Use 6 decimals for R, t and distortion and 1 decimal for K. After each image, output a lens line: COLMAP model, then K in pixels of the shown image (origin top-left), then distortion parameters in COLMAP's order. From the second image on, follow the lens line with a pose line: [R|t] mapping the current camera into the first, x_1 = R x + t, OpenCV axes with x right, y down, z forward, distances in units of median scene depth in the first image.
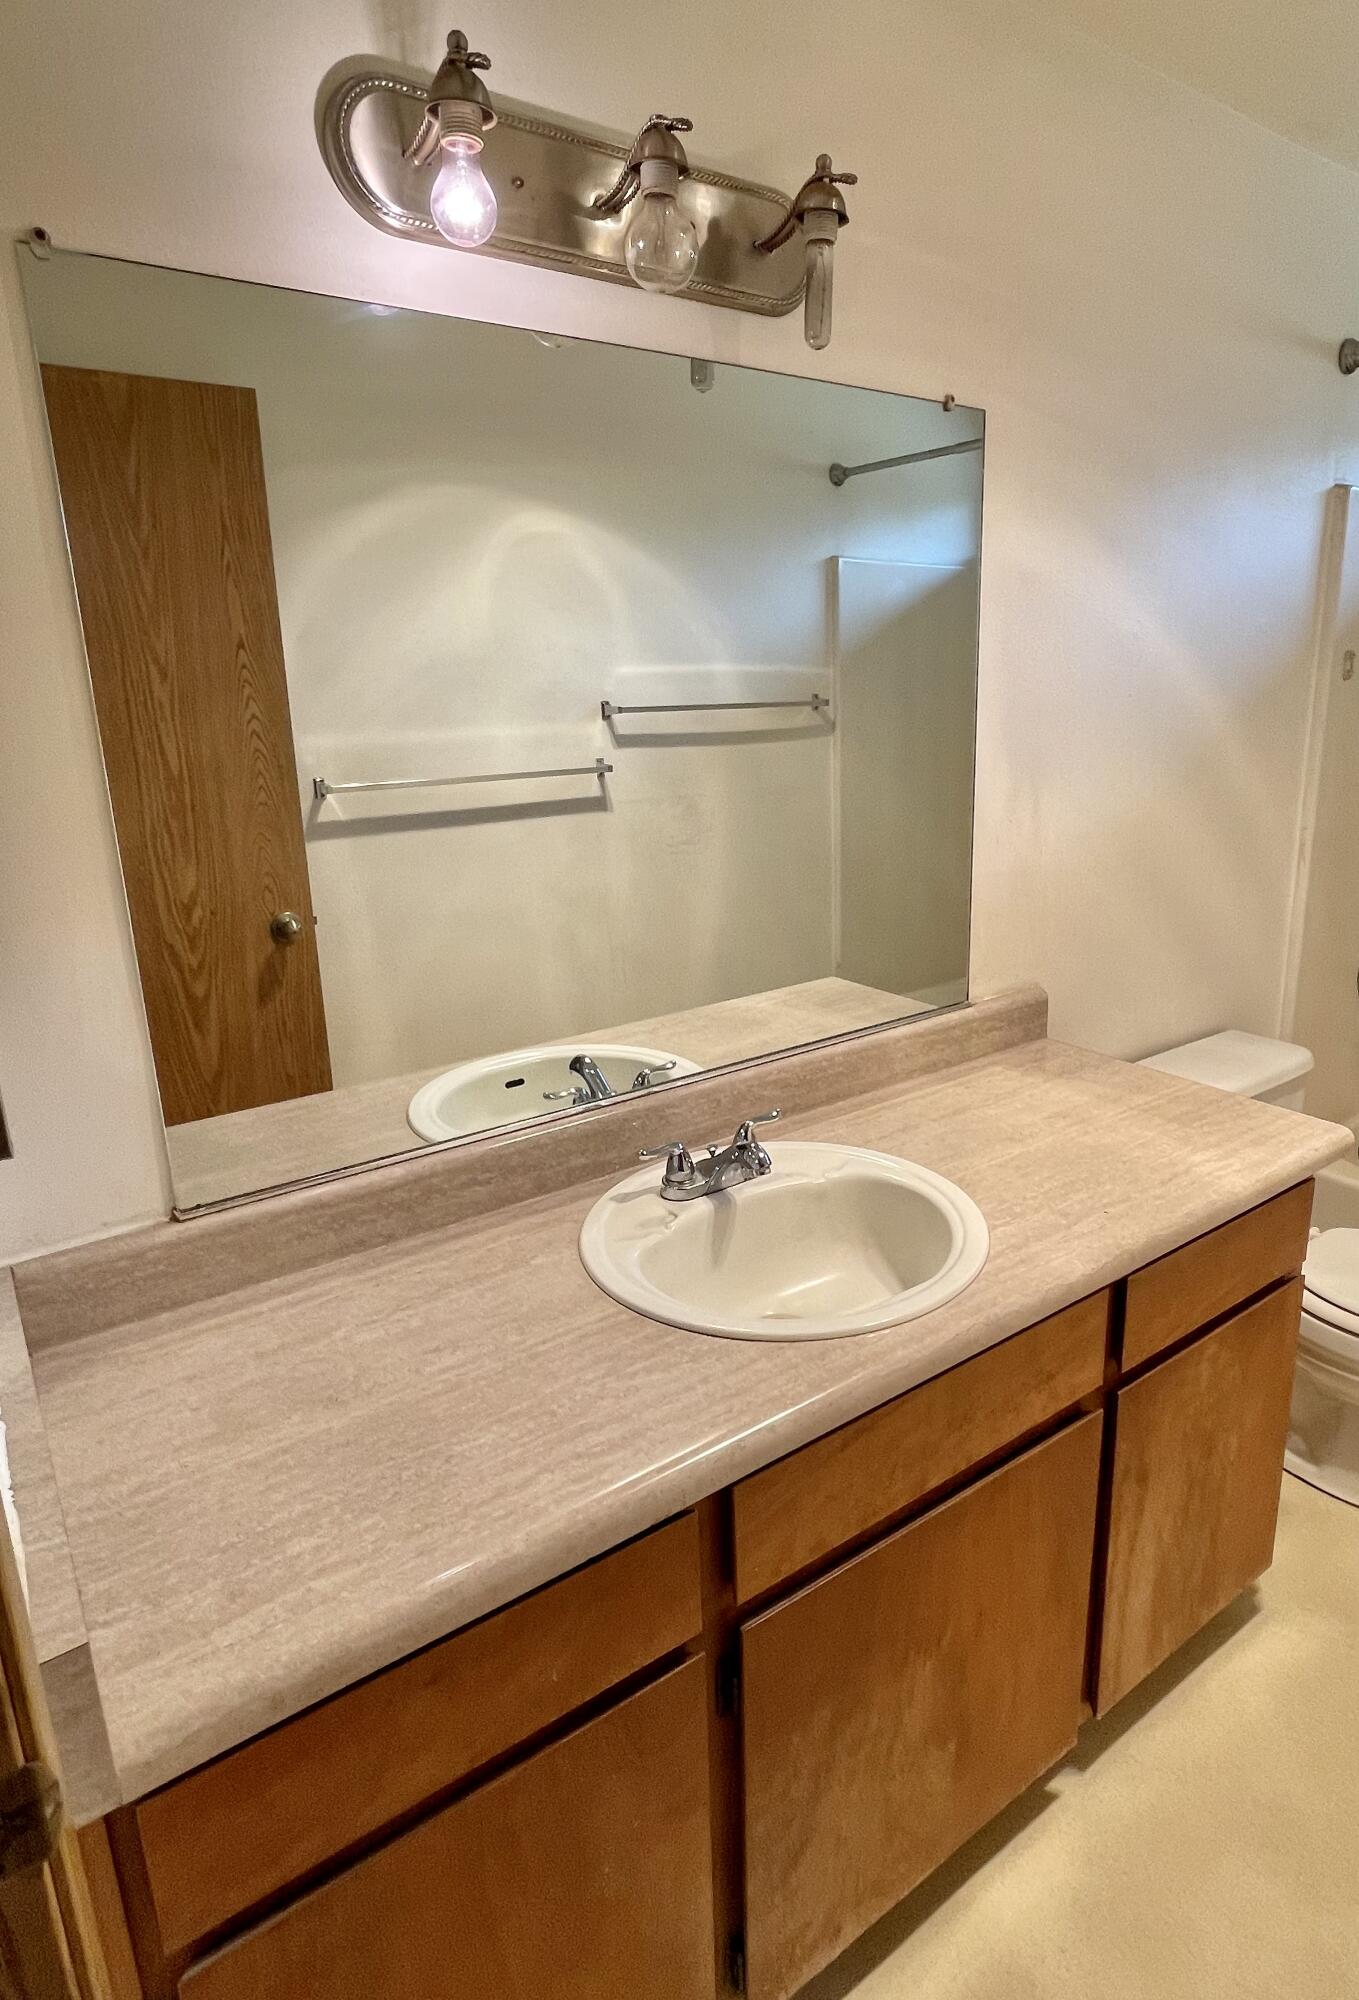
lens RADIAL K [[1104.6, 0, 730.8], [0, 1104.6, 974.1], [0, 0, 1]] dist [-0.002245, -0.006779]
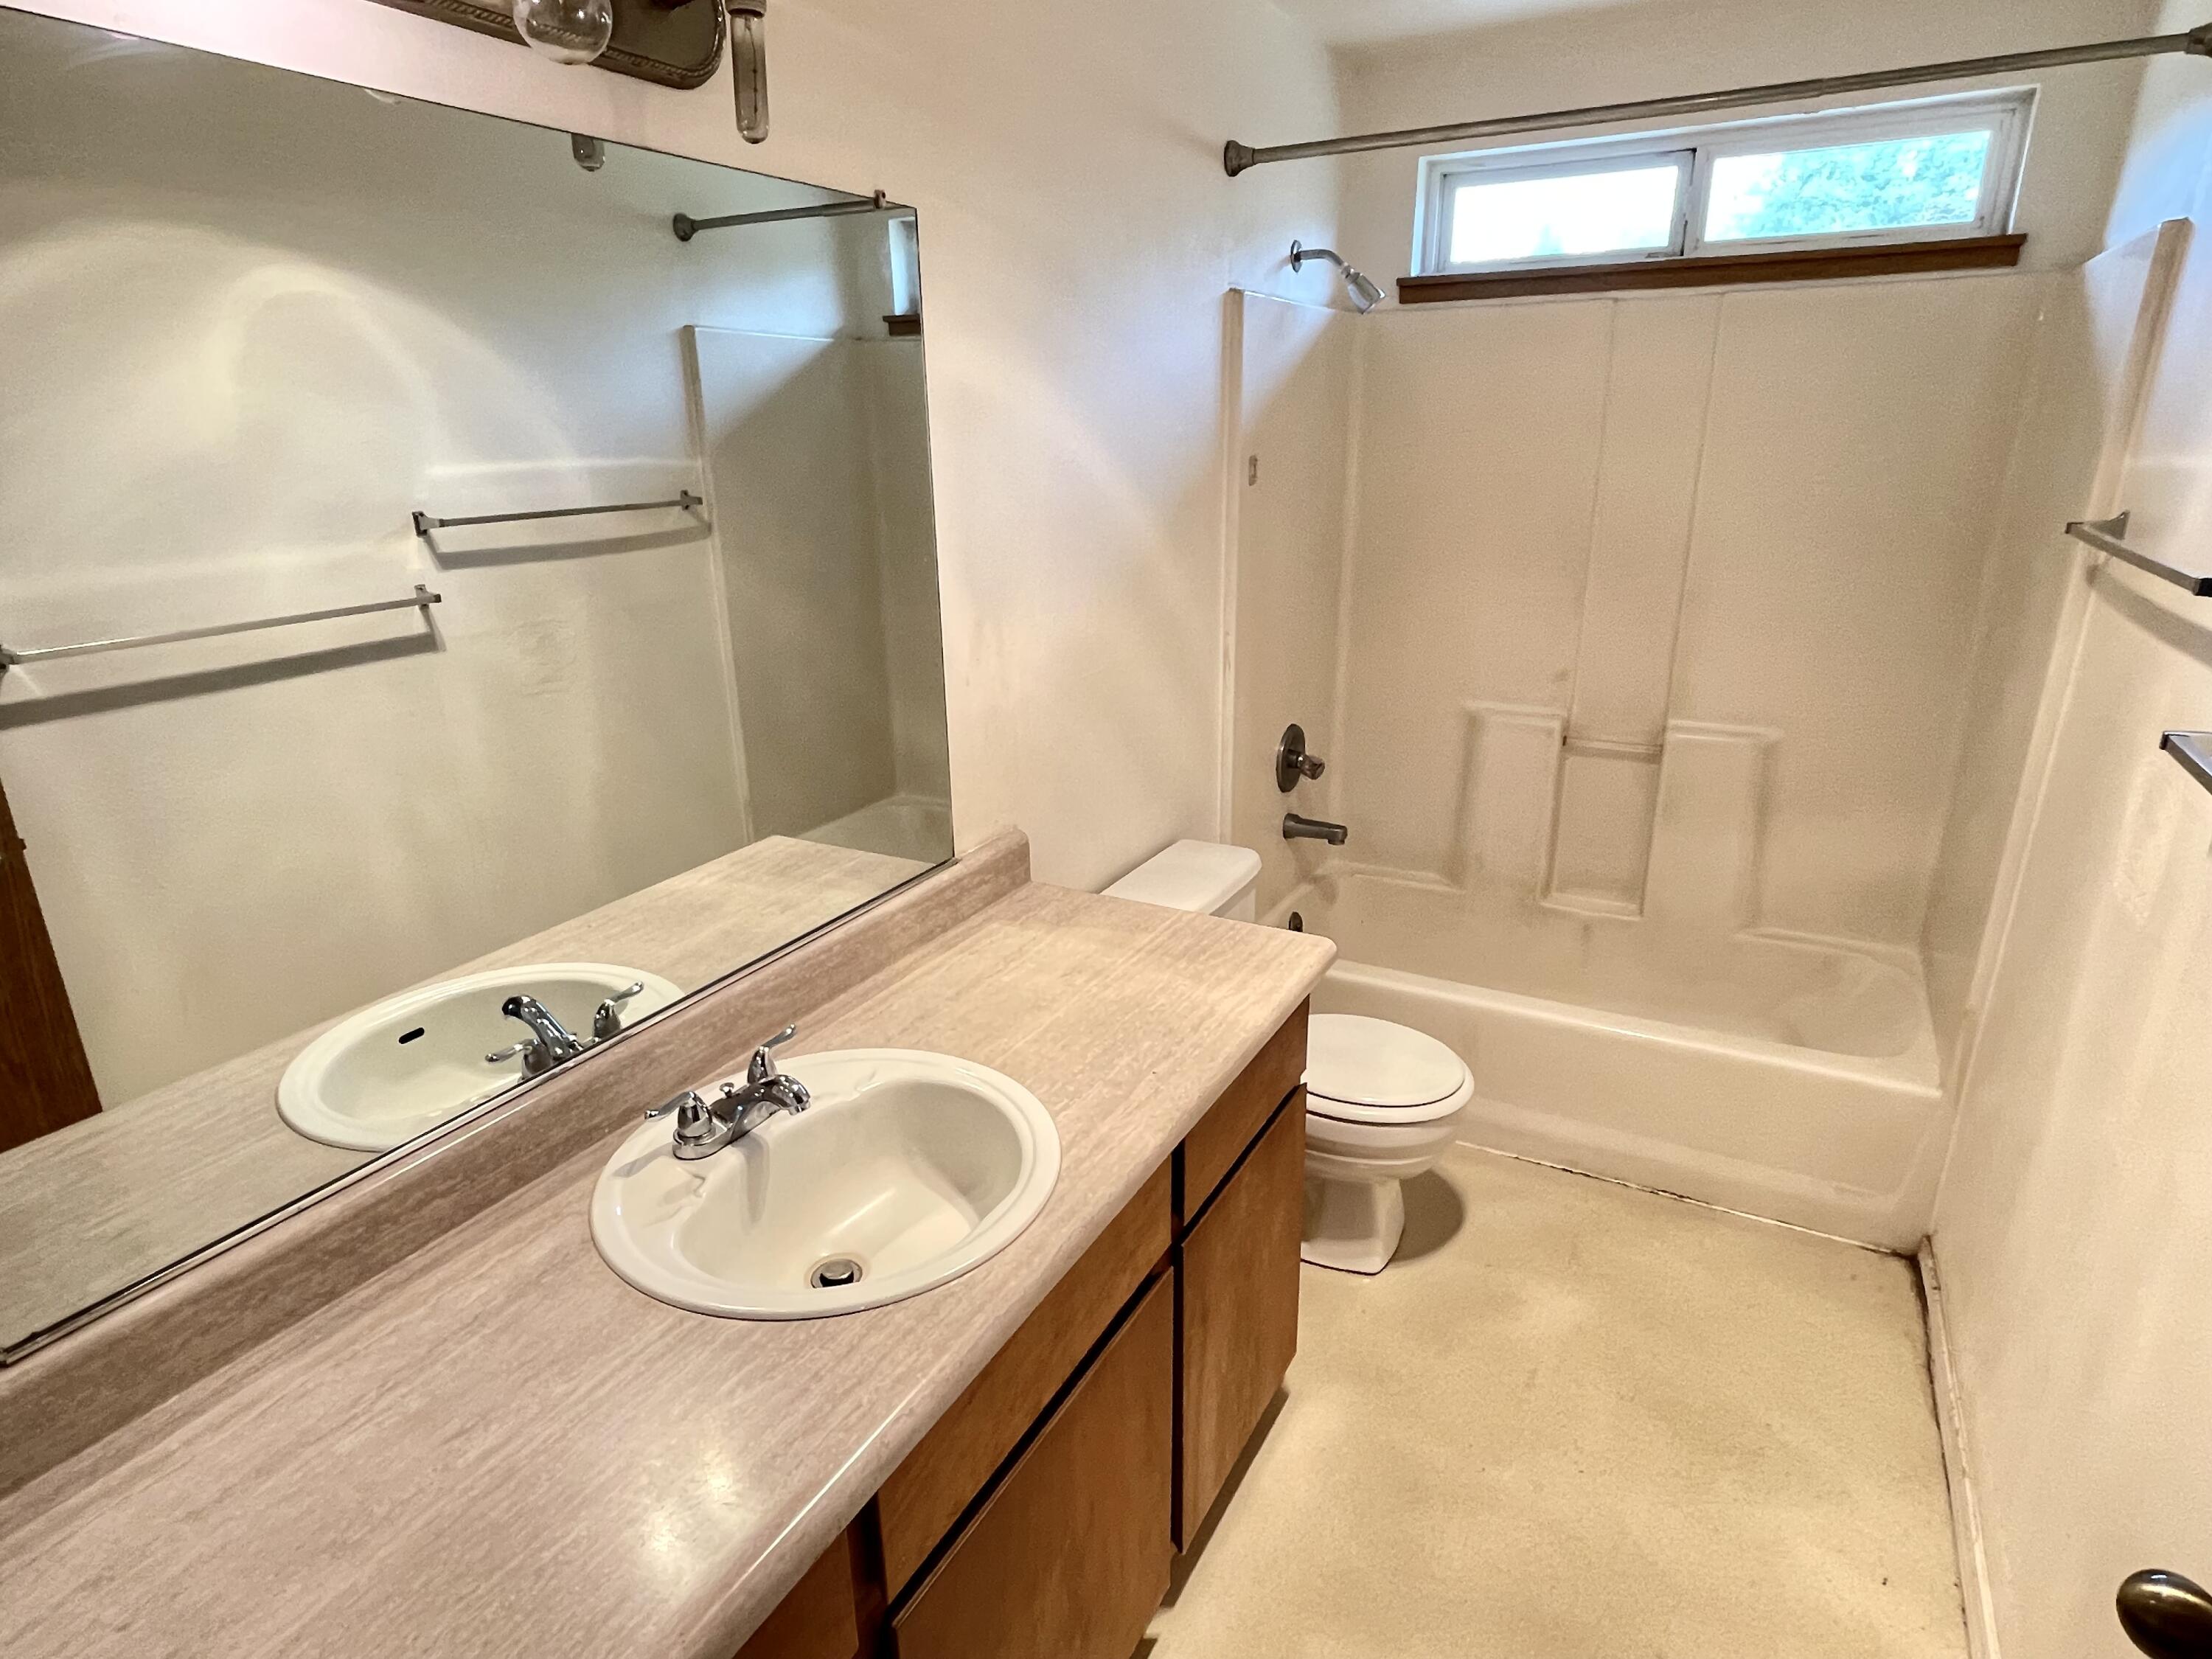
lens RADIAL K [[1225.7, 0, 1080.0], [0, 1225.7, 840.4], [0, 0, 1]] dist [-0.007402, 0.001081]
pose [[0.910955, -0.127028, 0.392460, -0.110748], [0.102871, 0.991303, 0.082078, -0.078014], [-0.399473, -0.034397, 0.916100, 0.025506]]
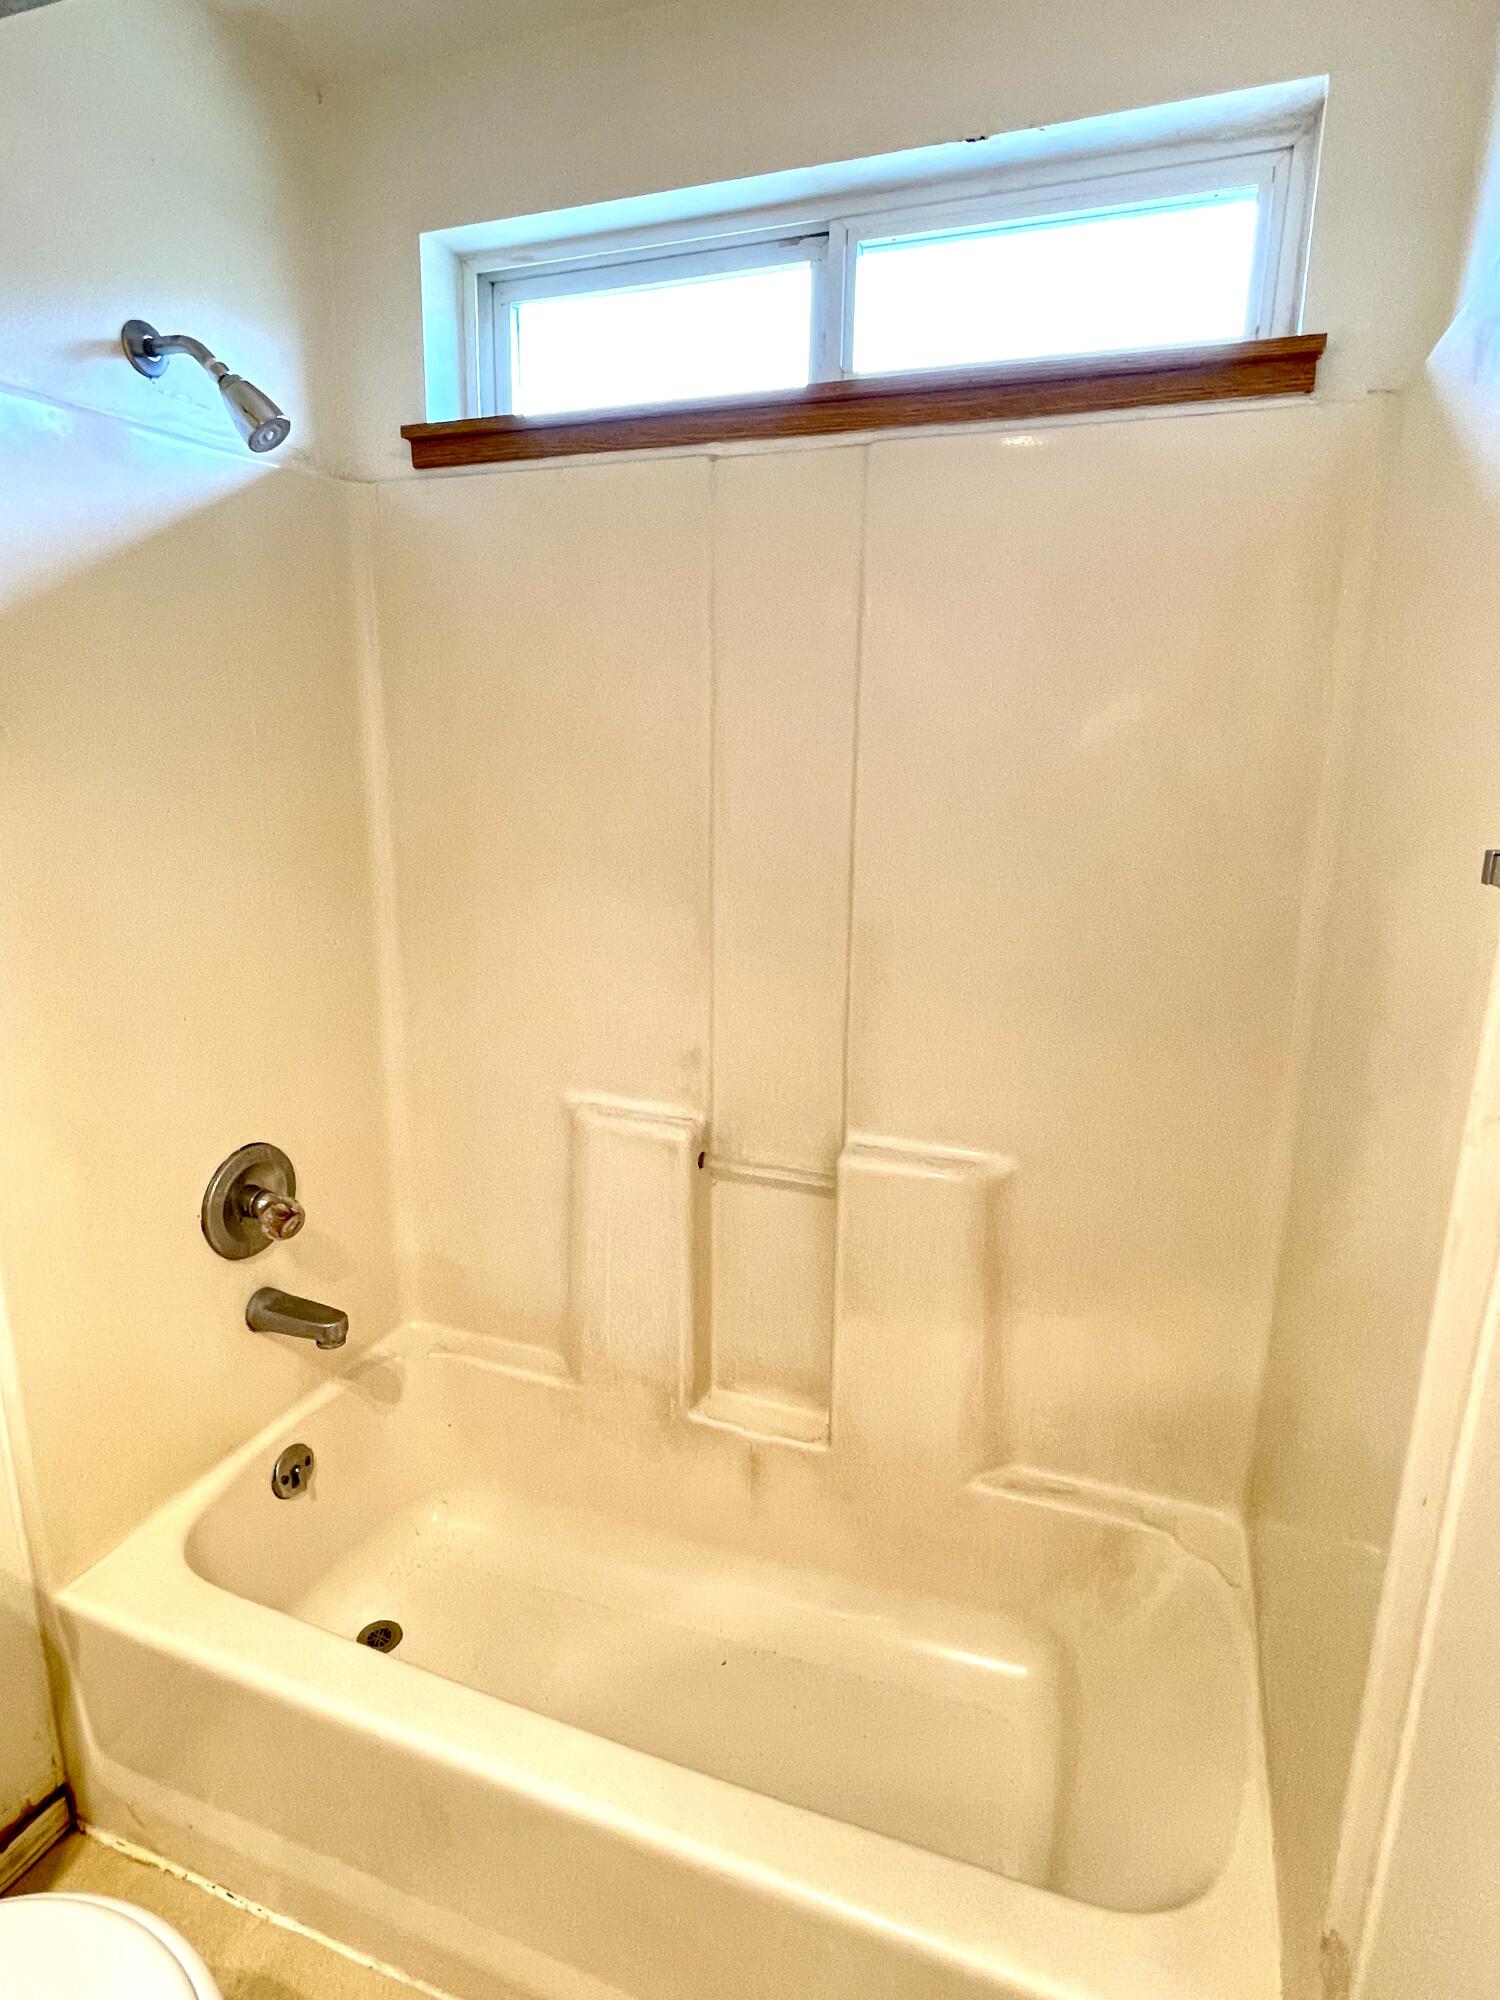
lens RADIAL K [[1108.2, 0, 734.6], [0, 1108.2, 990.1], [0, 0, 1]] dist [-0.007402, 0.001081]
pose [[0.838746, -0.102611, 0.534768, 0.884671], [0.116684, 0.993140, 0.007554, -0.170264], [-0.531875, 0.056063, 0.844965, 0.585439]]
